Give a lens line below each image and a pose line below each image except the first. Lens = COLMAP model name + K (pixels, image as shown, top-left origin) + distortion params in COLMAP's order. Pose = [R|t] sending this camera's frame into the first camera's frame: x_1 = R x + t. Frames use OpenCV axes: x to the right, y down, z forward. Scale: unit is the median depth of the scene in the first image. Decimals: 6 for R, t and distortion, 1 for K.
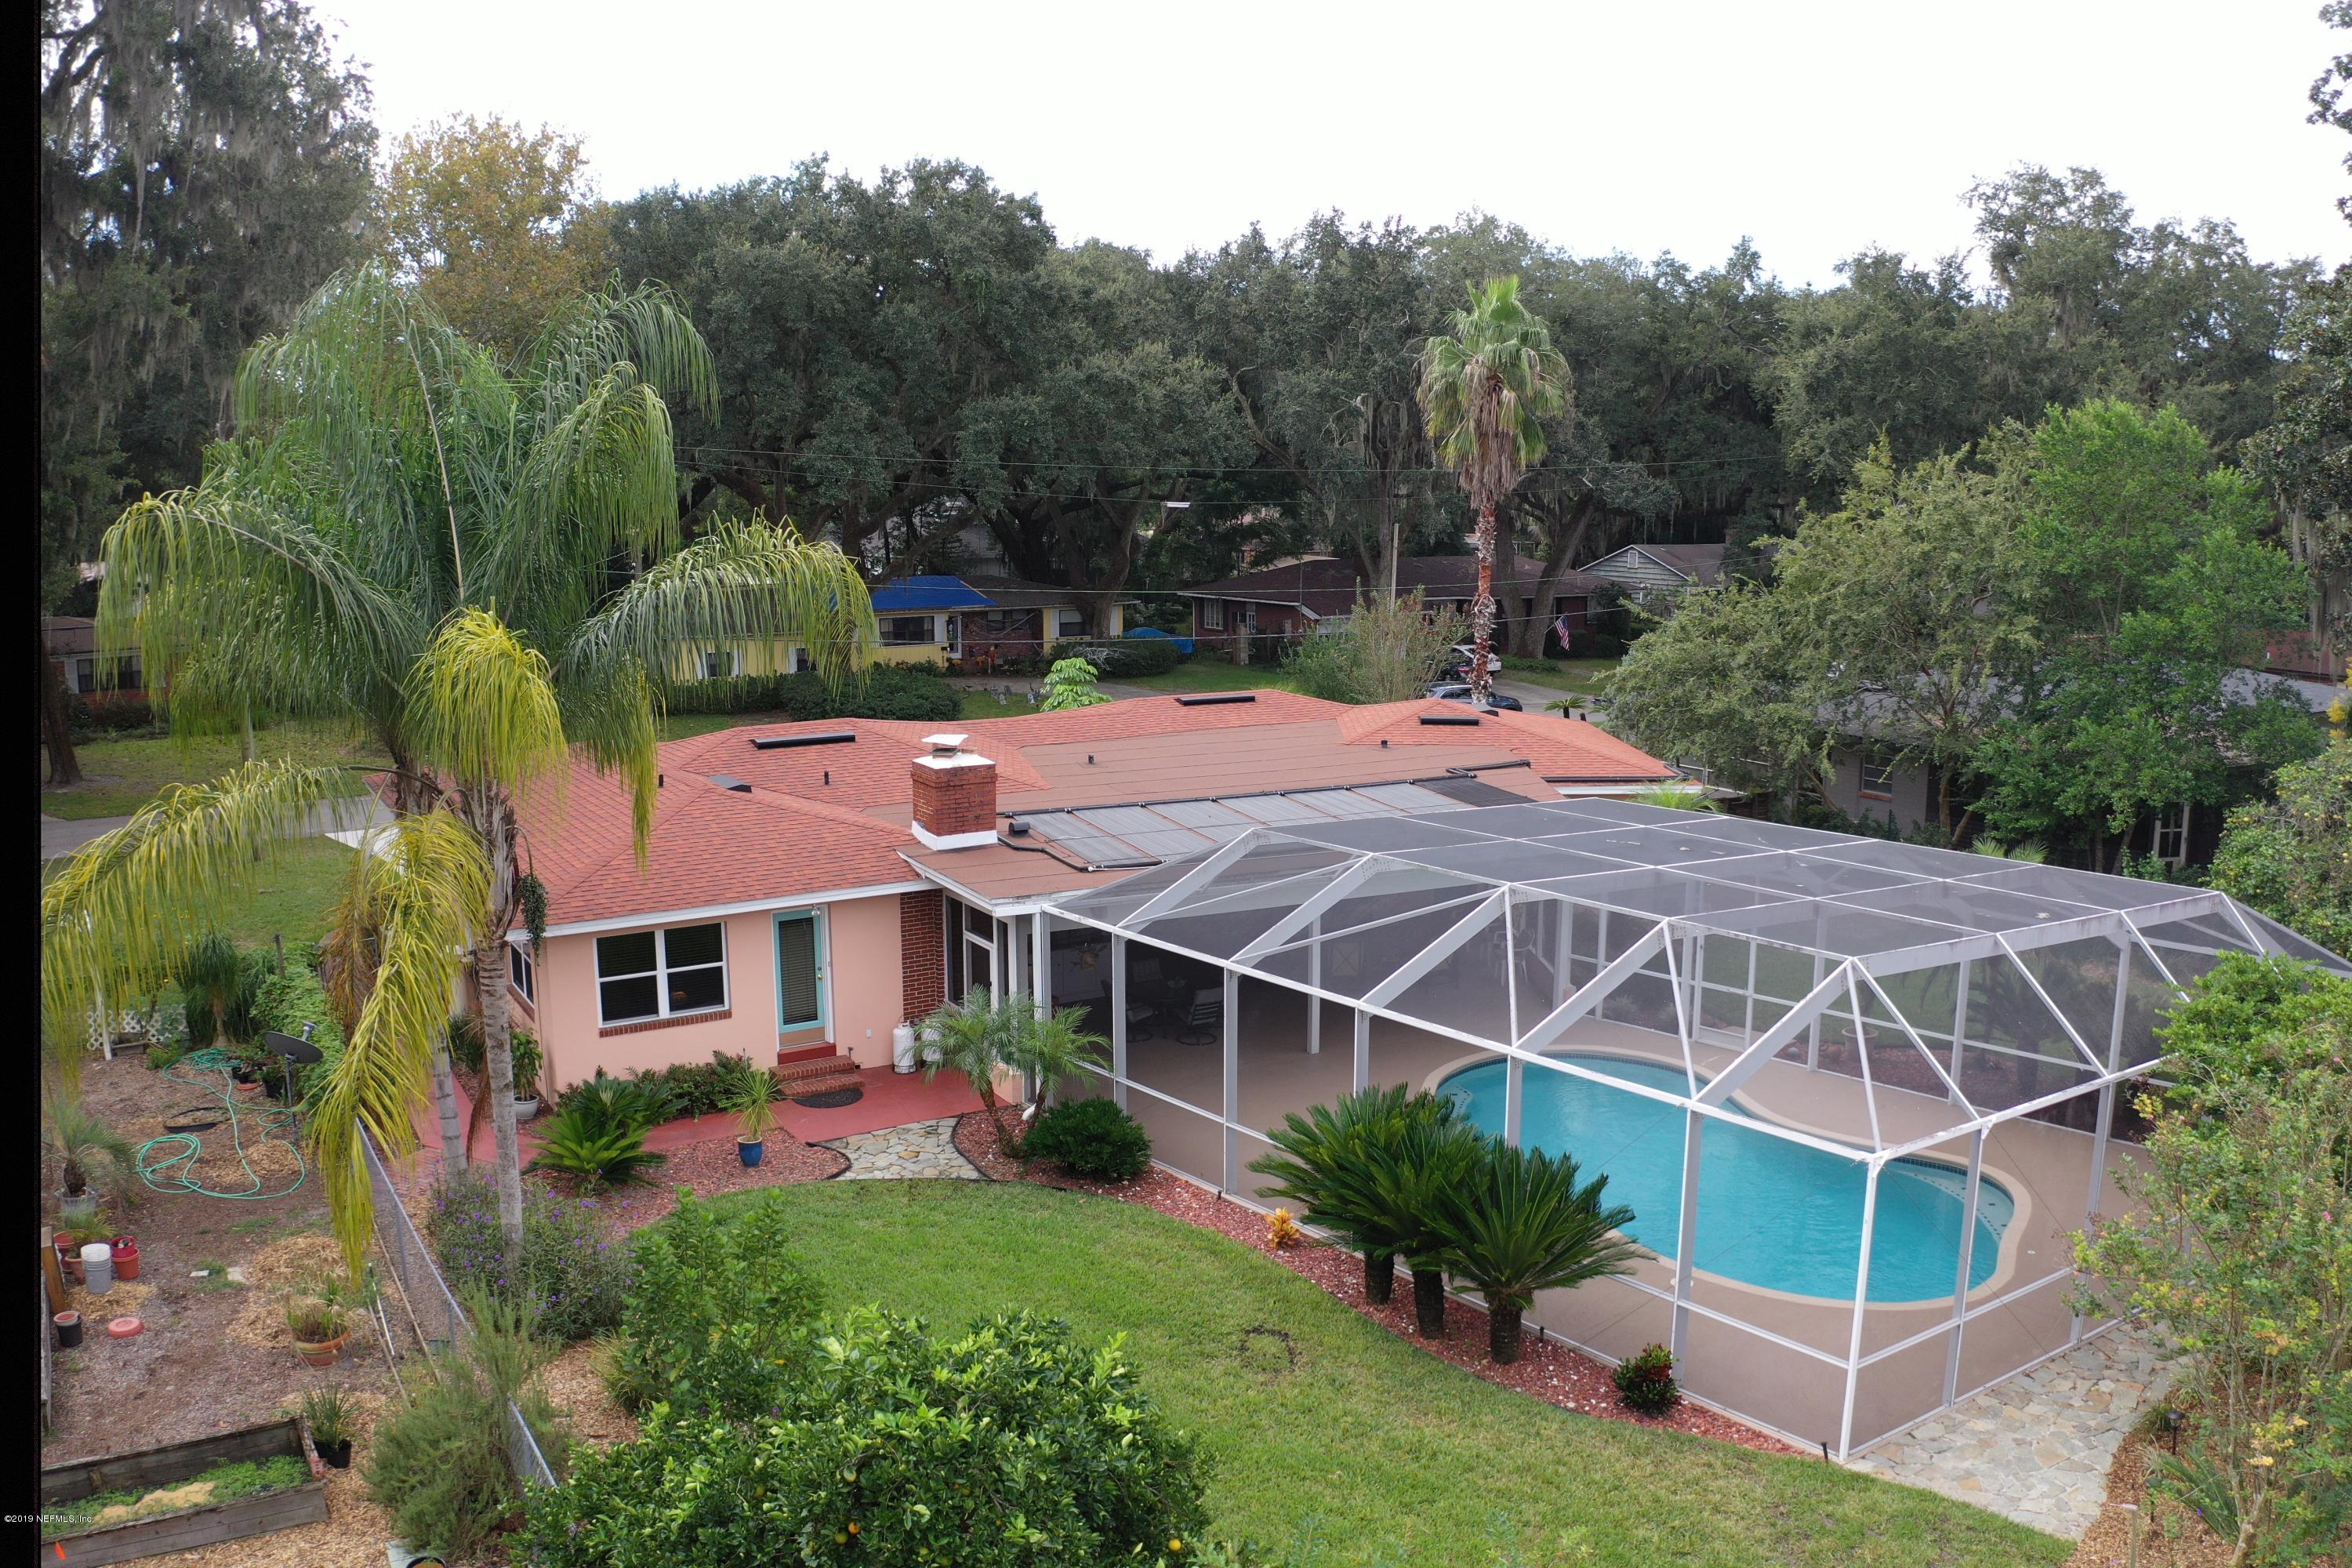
lens RADIAL K [[1844.4, 0, 1176.0], [0, 1844.4, 784.0], [0, 0, 1]] dist [-0.198244, 0.009024]
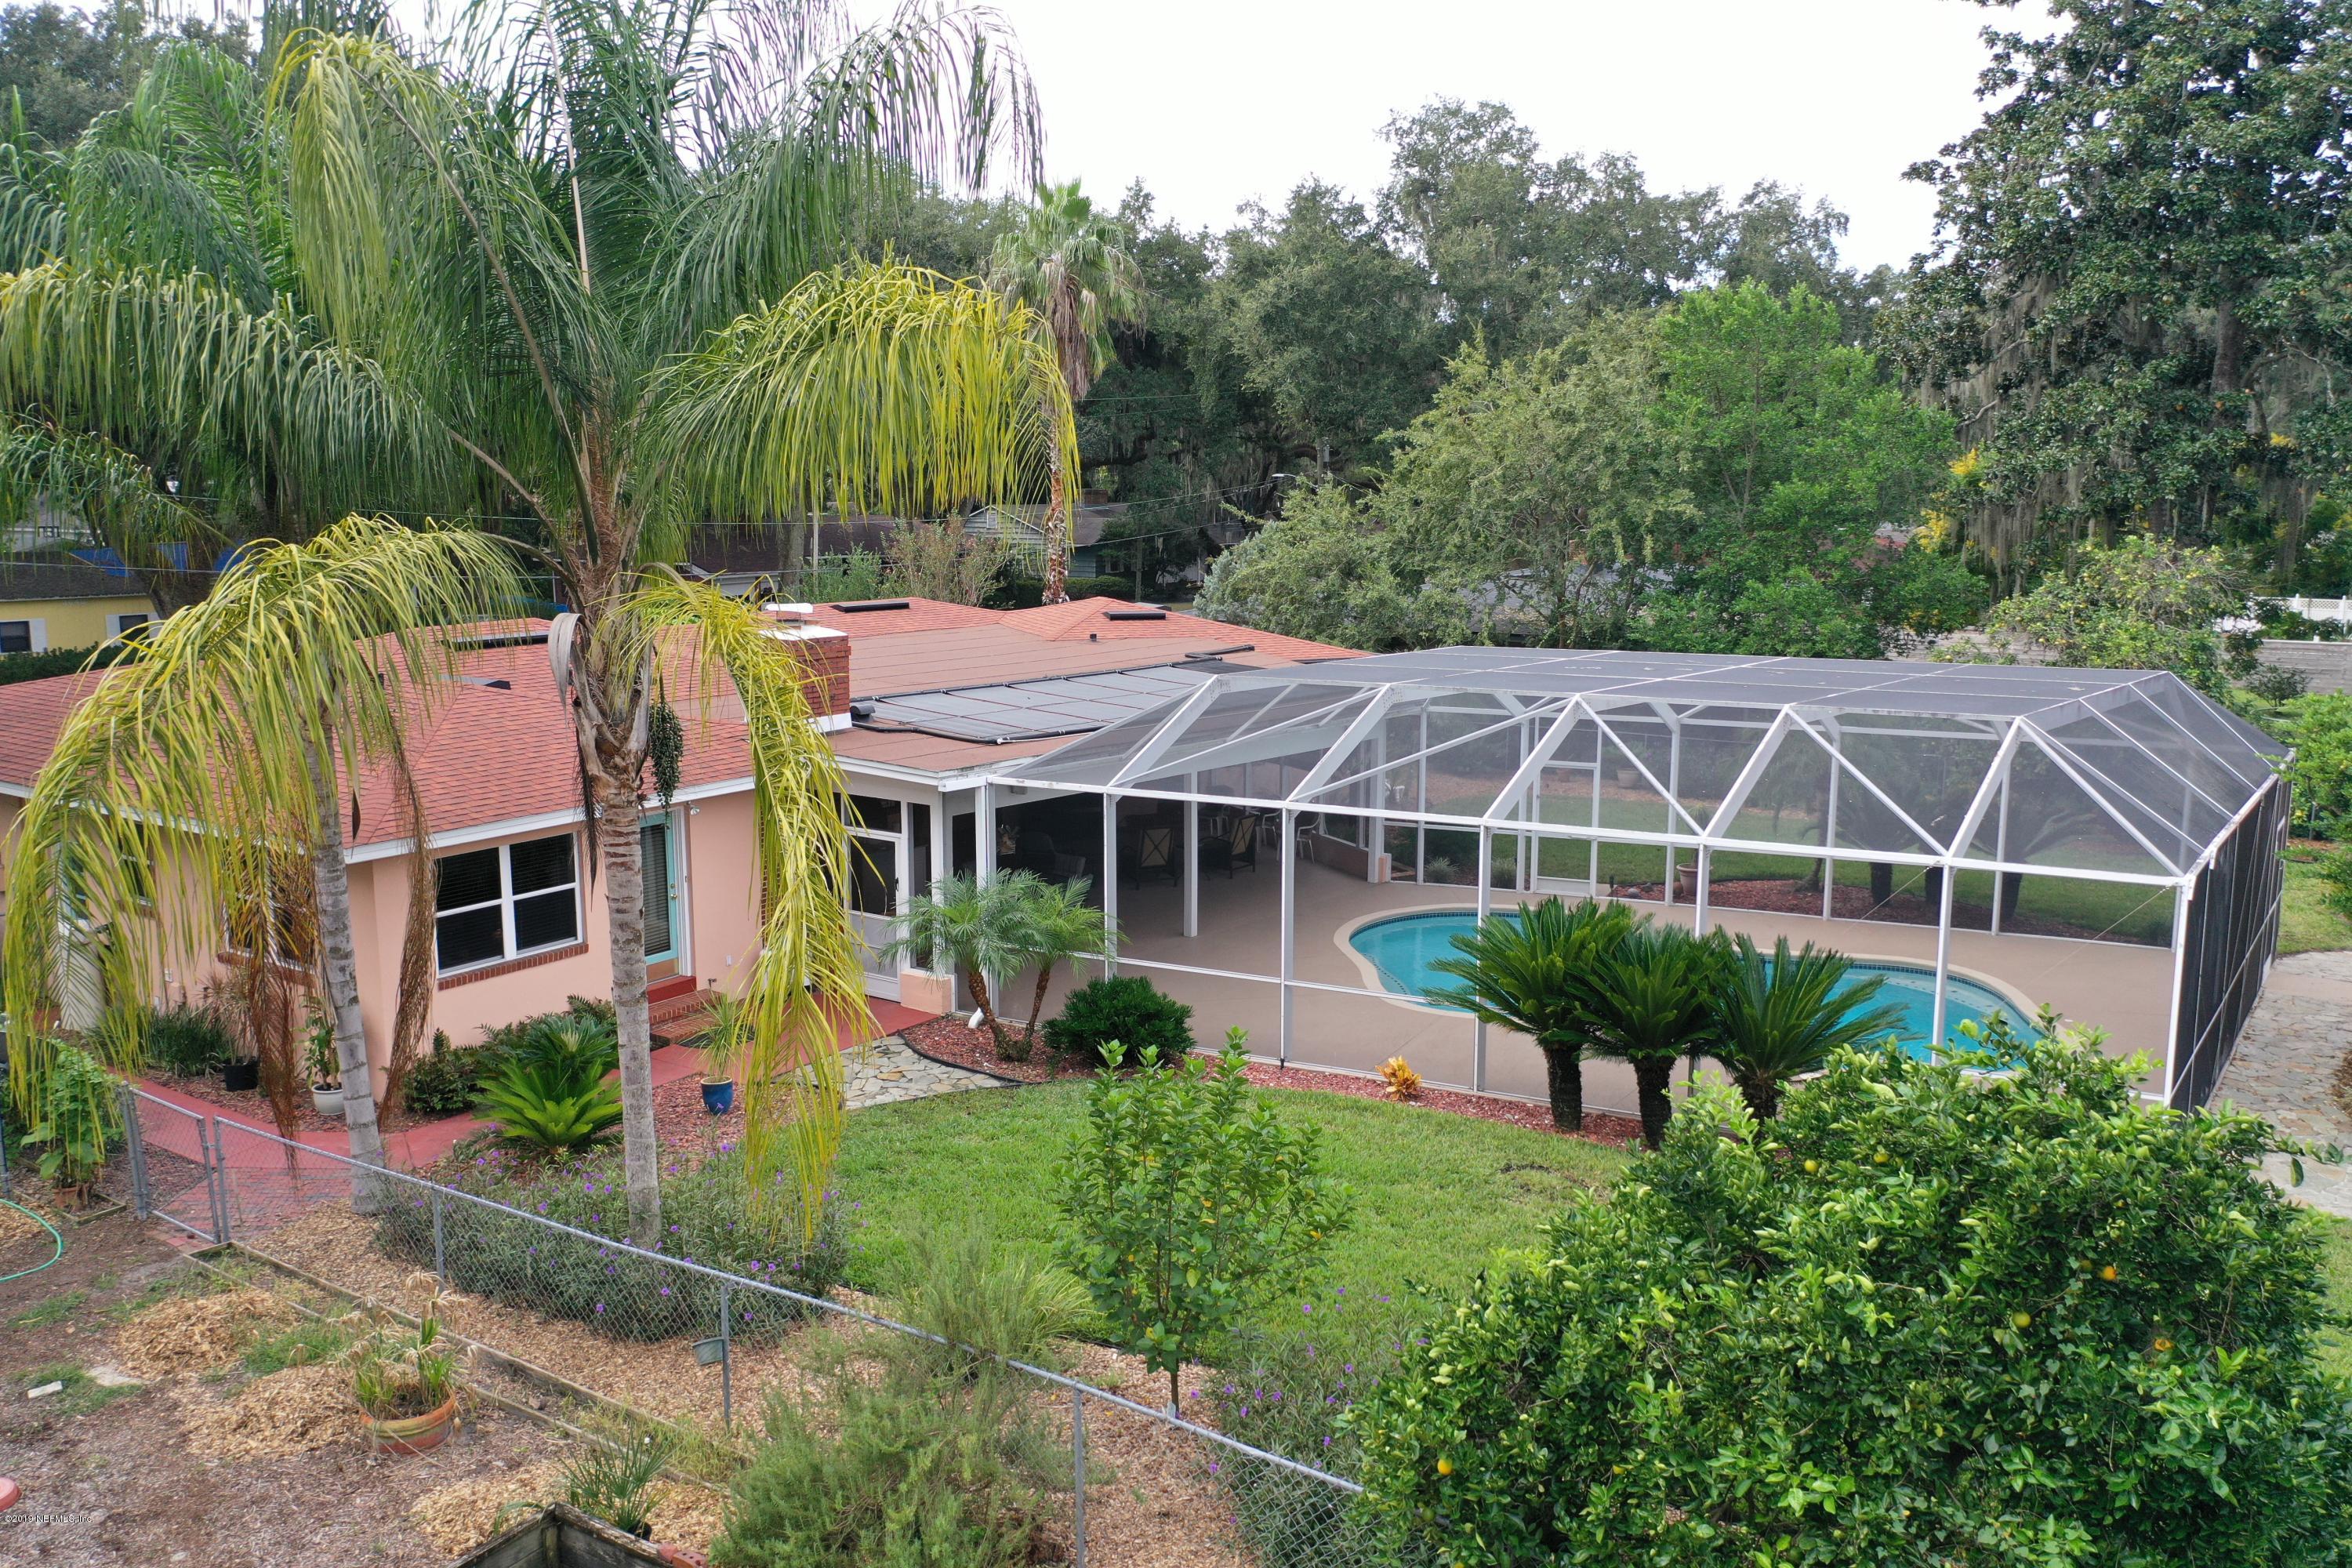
lens RADIAL K [[1859.4, 0, 1176.0], [0, 1859.4, 784.0], [0, 0, 1]] dist [-0.008052, 0.007681]
pose [[0.912645, -0.064432, 0.403644, -0.321295], [0.064927, 0.997812, 0.012477, 0.059206], [-0.403564, 0.014820, 0.914831, 0.141935]]
